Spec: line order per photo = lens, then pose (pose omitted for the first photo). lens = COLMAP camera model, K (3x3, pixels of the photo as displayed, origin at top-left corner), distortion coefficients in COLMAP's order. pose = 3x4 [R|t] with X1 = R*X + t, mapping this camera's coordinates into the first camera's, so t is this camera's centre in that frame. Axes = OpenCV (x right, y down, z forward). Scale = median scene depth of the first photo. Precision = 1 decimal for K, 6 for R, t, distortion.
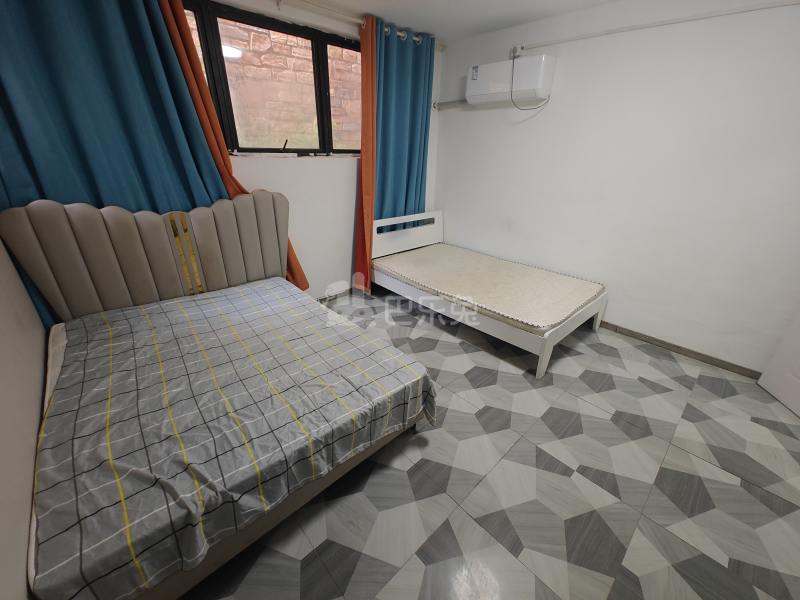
lens RADIAL K [[330.5, 0, 400.0], [0, 330.5, 300.0], [0, 0, 1]] dist [0.007352, -0.000809]
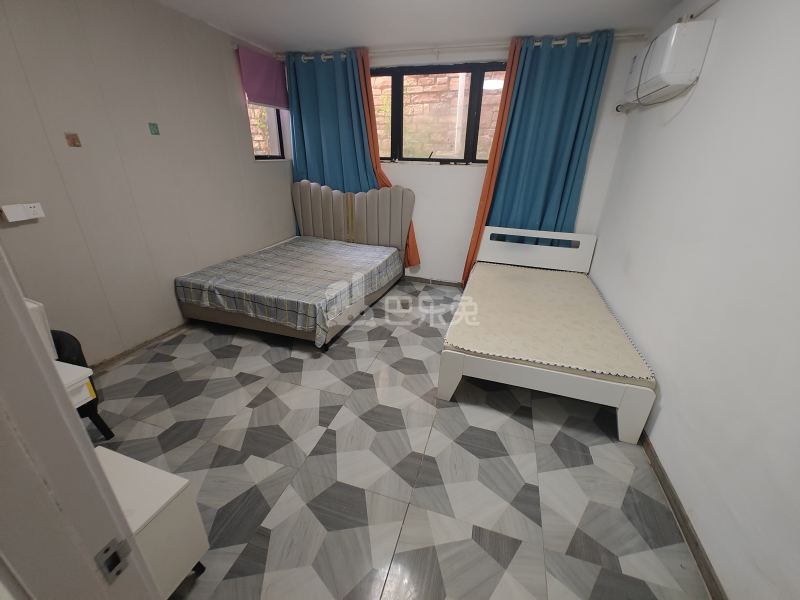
lens RADIAL K [[330.5, 0, 400.0], [0, 330.5, 300.0], [0, 0, 1]] dist [0.007352, -0.000809]
pose [[0.493640, 0.342439, -0.799409, 0.918841], [-0.378337, 0.912232, 0.157143, -0.107902], [0.783059, 0.224874, 0.579871, 0.279848]]
